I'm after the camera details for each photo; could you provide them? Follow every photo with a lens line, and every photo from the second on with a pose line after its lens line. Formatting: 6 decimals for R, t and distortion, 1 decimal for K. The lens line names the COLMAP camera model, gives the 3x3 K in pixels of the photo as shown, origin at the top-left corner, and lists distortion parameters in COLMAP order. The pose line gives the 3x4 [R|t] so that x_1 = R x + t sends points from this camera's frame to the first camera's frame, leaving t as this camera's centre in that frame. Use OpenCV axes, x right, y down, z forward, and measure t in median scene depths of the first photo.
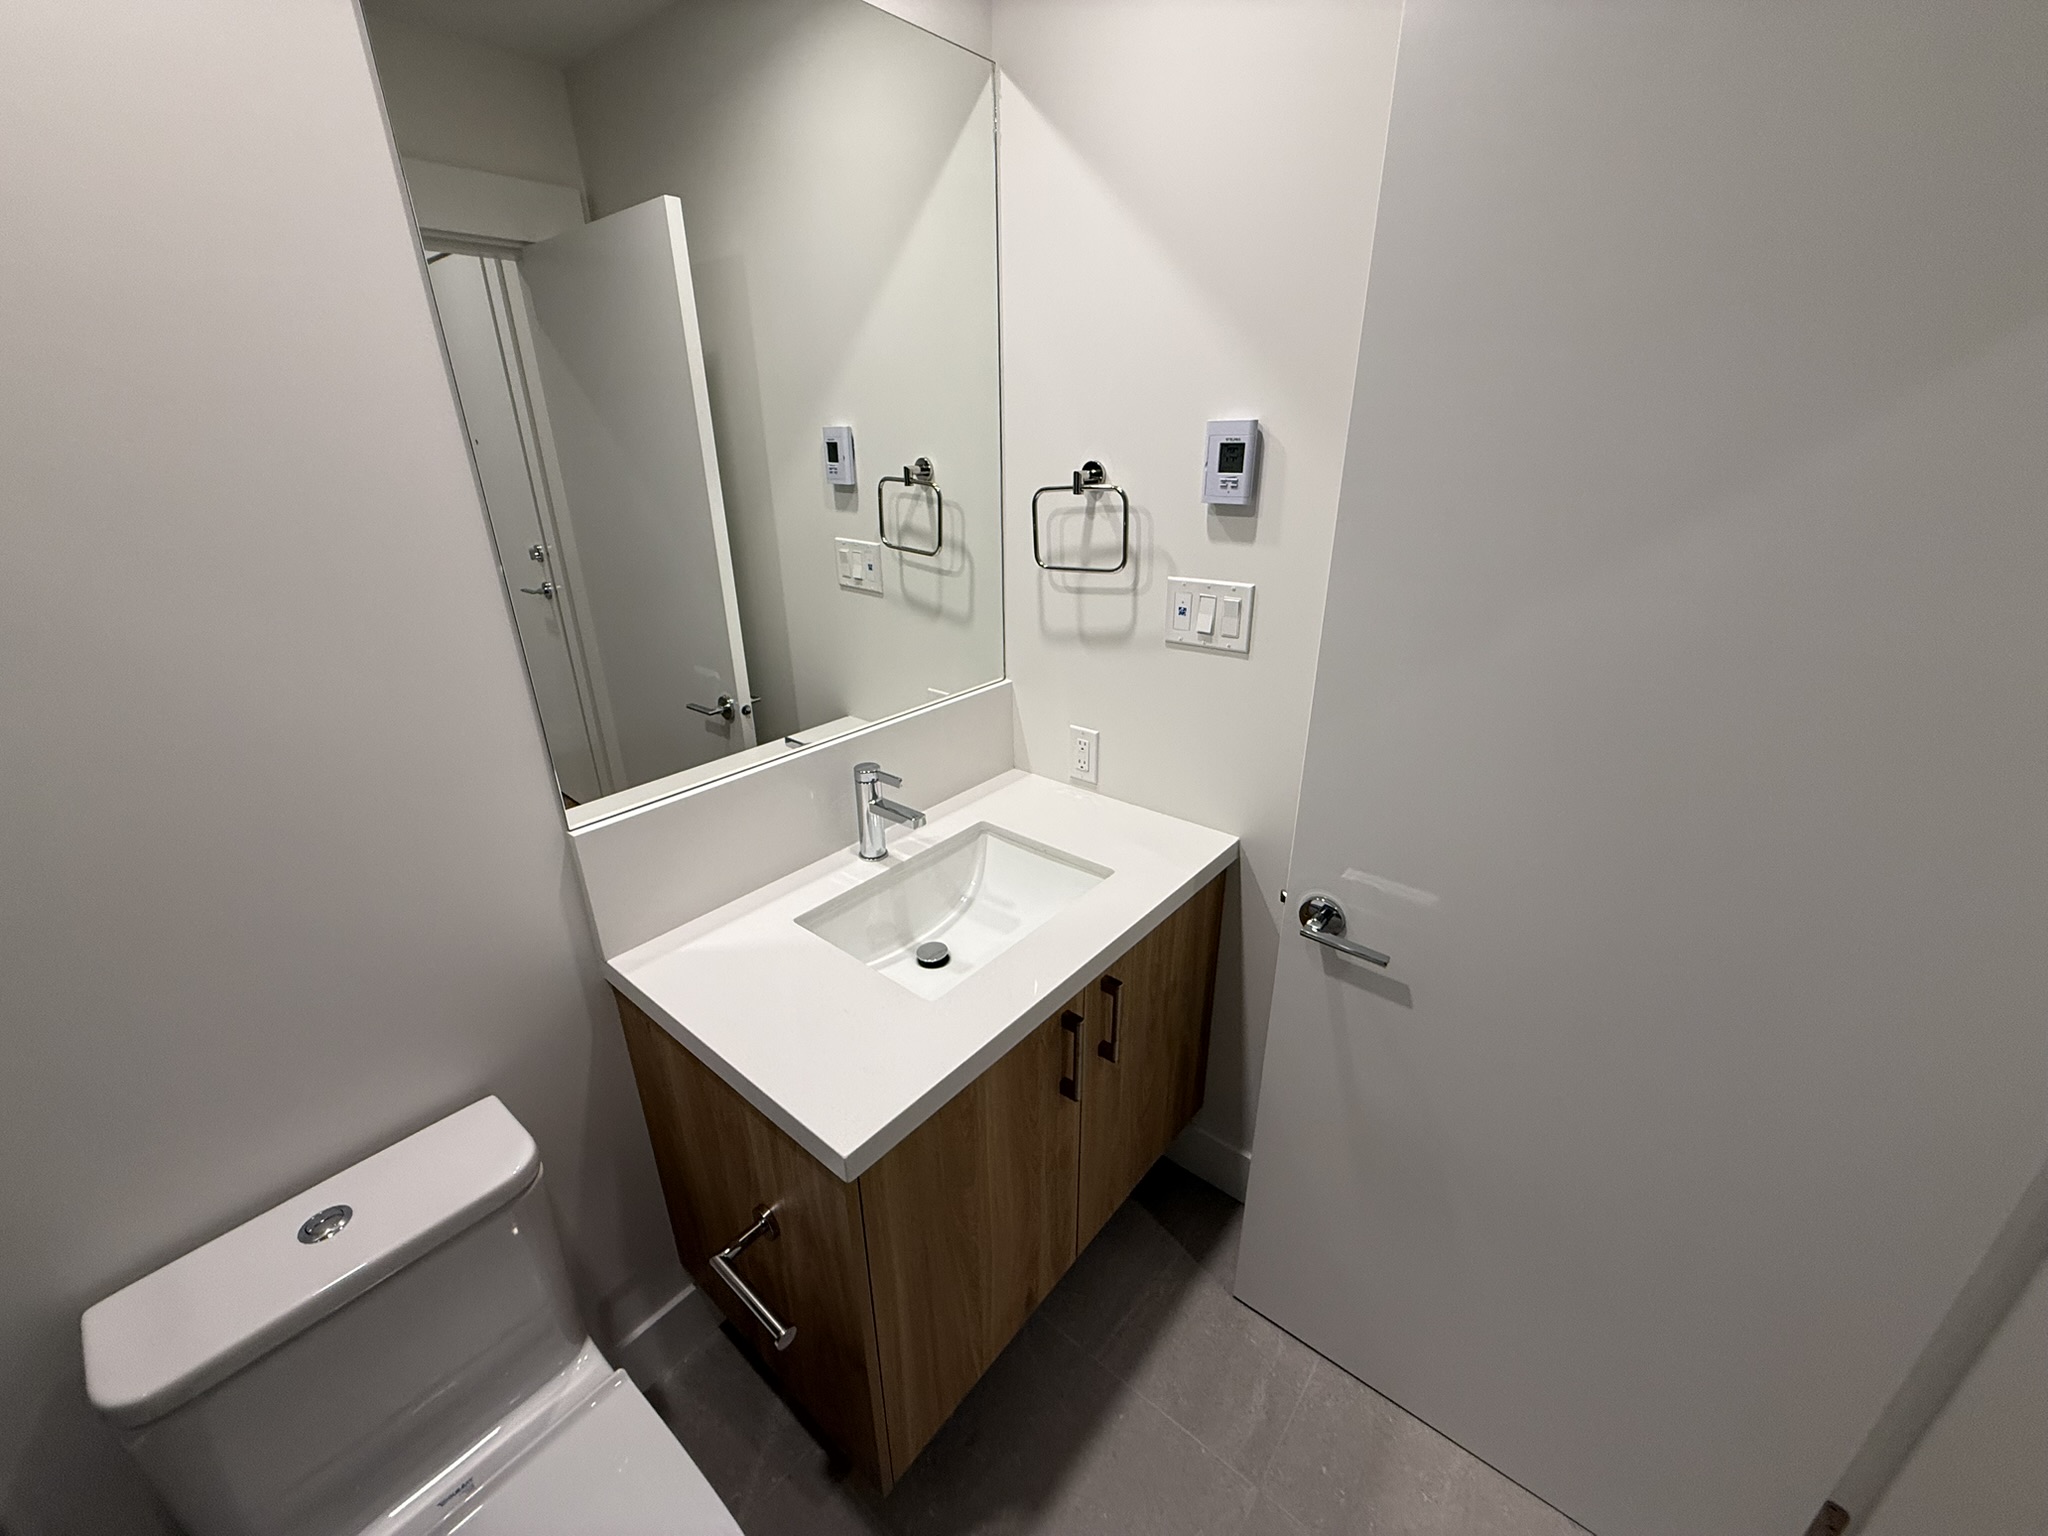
lens RADIAL K [[813.8, 0, 1022.0], [0, 813.8, 769.0], [0, 0, 1]] dist [-0.001272, 0.000573]
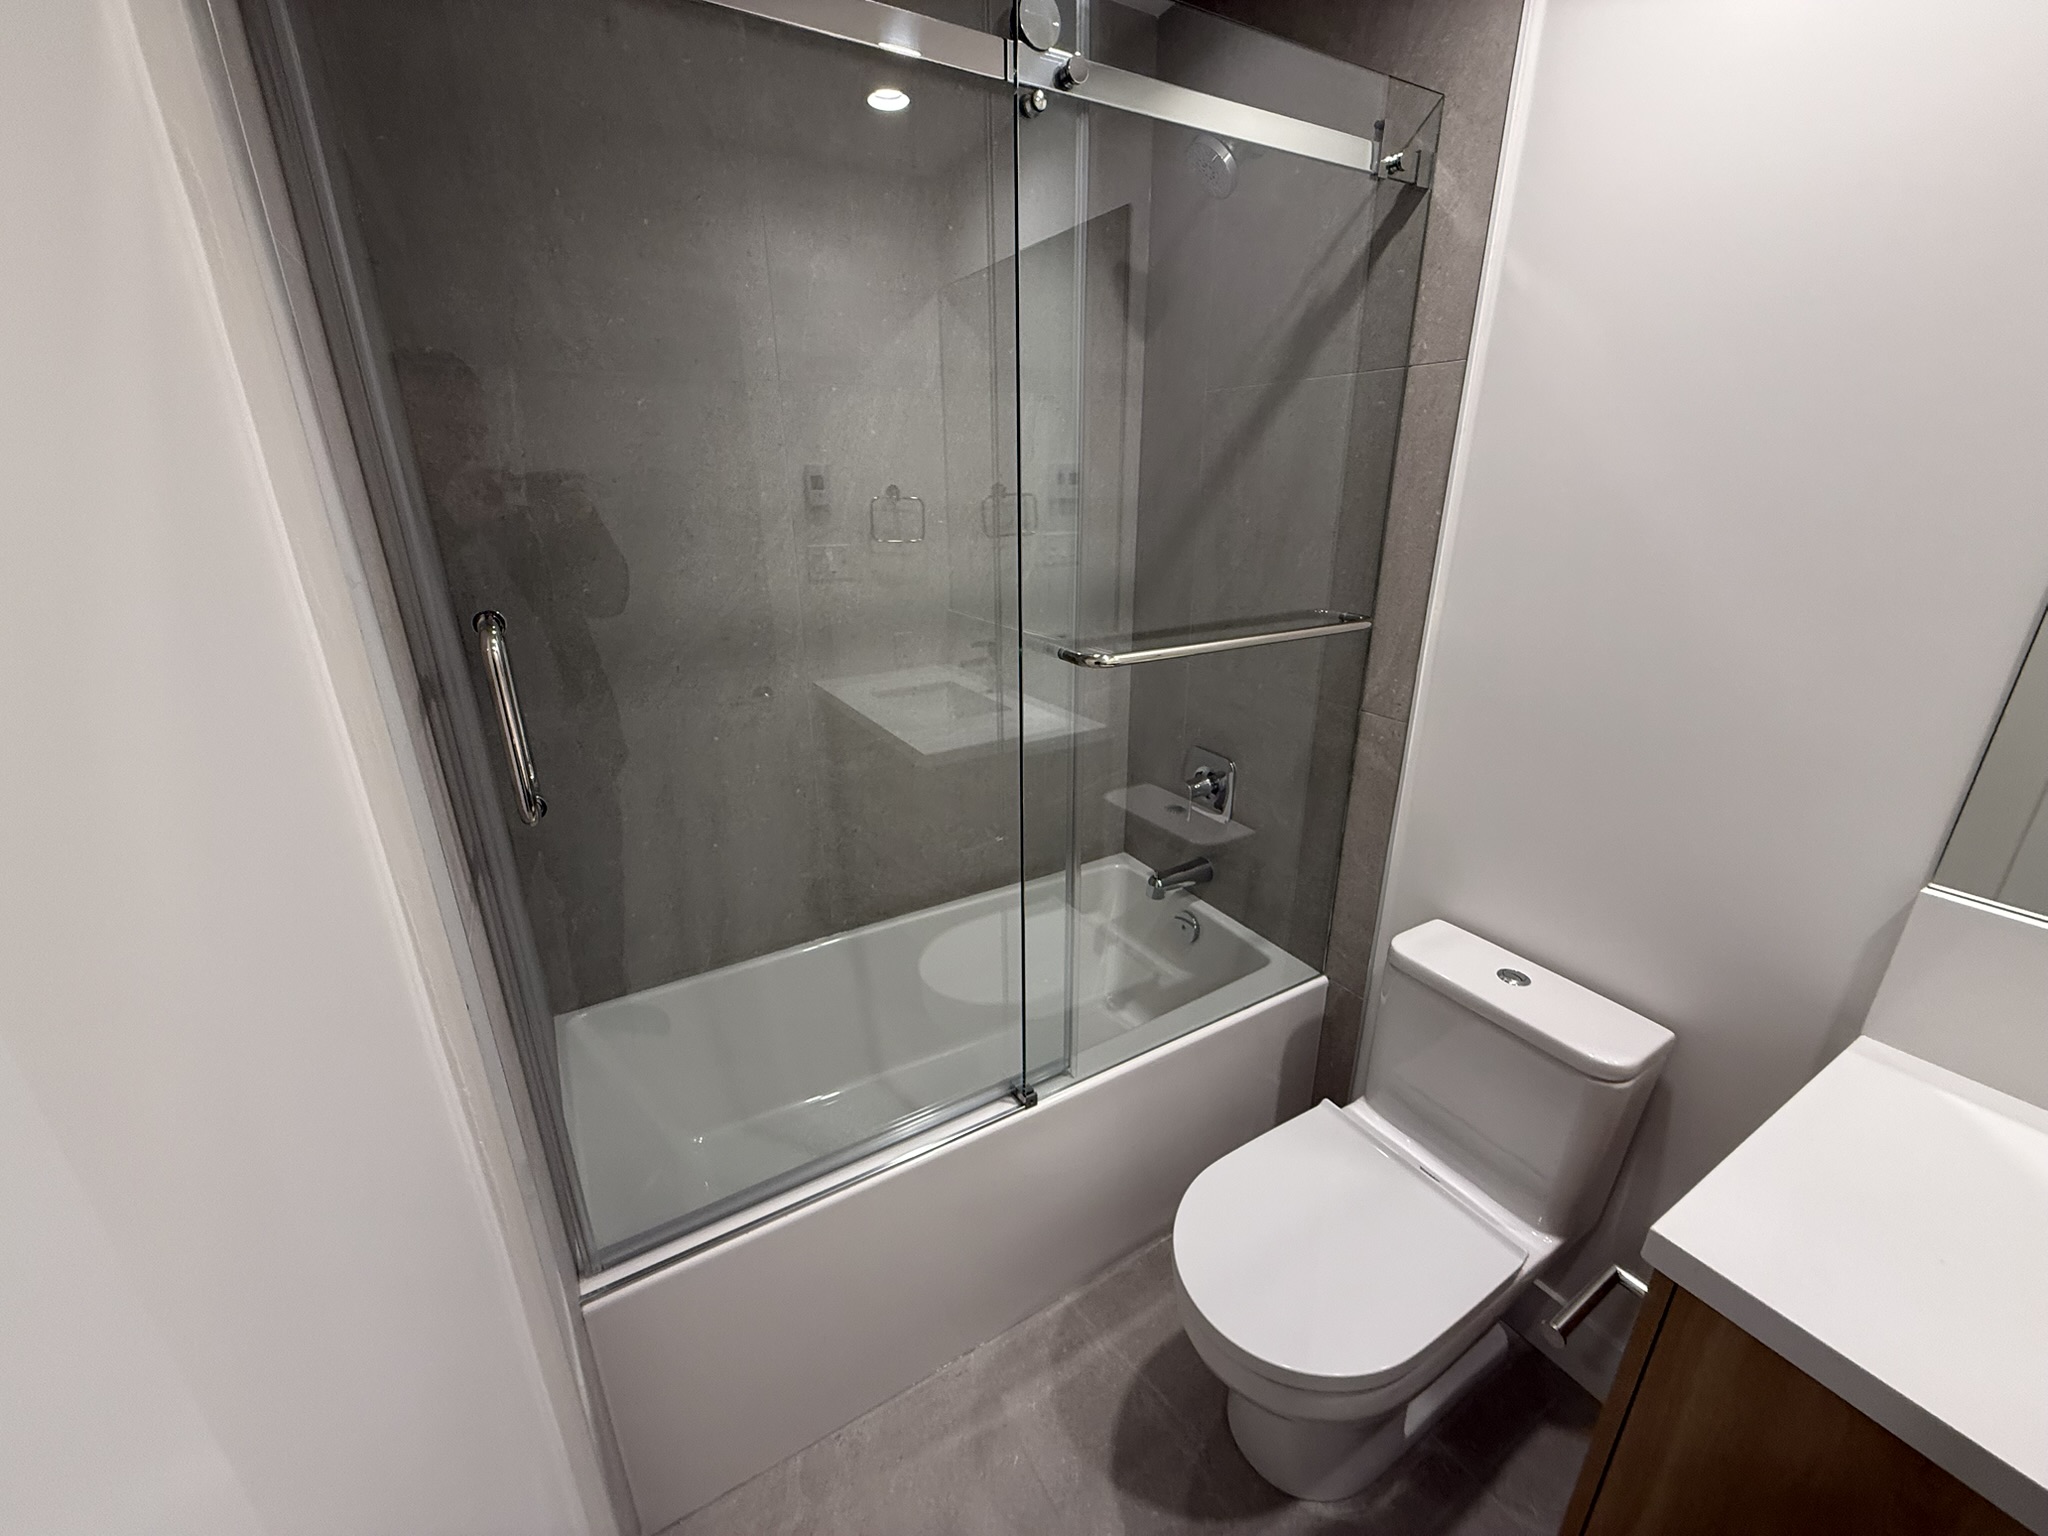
lens RADIAL K [[813.8, 0, 1023.1], [0, 813.8, 768.9], [0, 0, 1]] dist [-0.001272, 0.000573]
pose [[-0.320391, 0.335808, -0.885767, 0.618817], [-0.352557, 0.825615, 0.440527, -0.104638], [0.879234, 0.453424, -0.146129, 0.220152]]
